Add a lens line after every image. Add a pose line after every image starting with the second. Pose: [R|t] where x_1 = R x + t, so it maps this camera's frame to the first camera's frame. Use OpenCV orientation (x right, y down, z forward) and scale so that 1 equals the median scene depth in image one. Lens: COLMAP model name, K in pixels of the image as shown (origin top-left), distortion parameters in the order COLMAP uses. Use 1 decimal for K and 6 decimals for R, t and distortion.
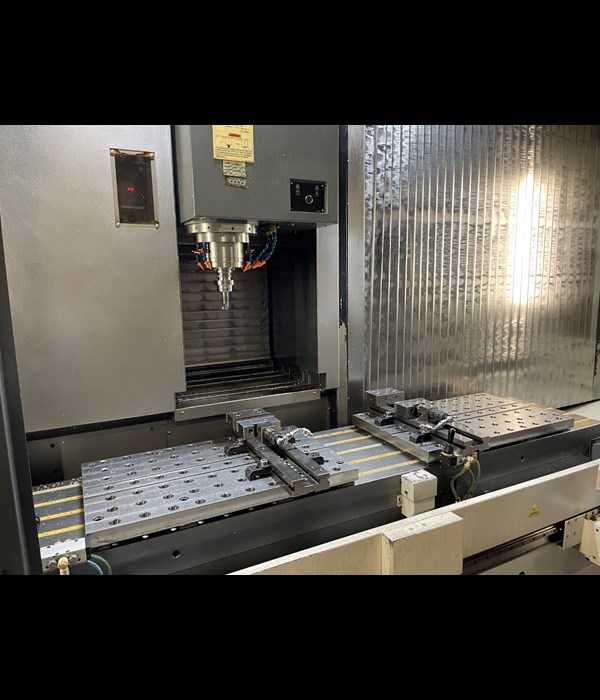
lens RADIAL K [[448.5, 0, 305.1], [0, 448.5, 353.6], [0, 0, 1]] dist [0.023340, -0.012781]
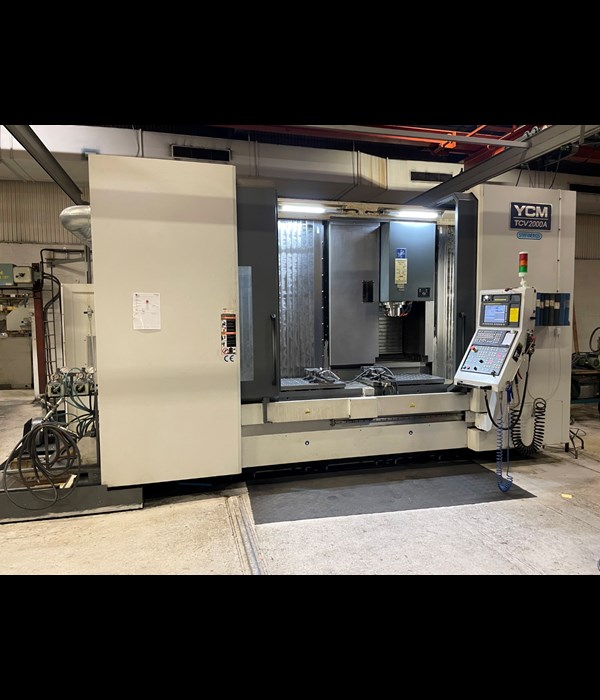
lens RADIAL K [[448.5, 0, 296.2], [0, 448.5, 349.0], [0, 0, 1]] dist [0.023340, -0.012781]
pose [[0.974694, 0.025126, -0.222127, -0.144827], [-0.045877, 0.994996, -0.088758, 0.323632], [0.218785, 0.096702, 0.970969, -2.031446]]
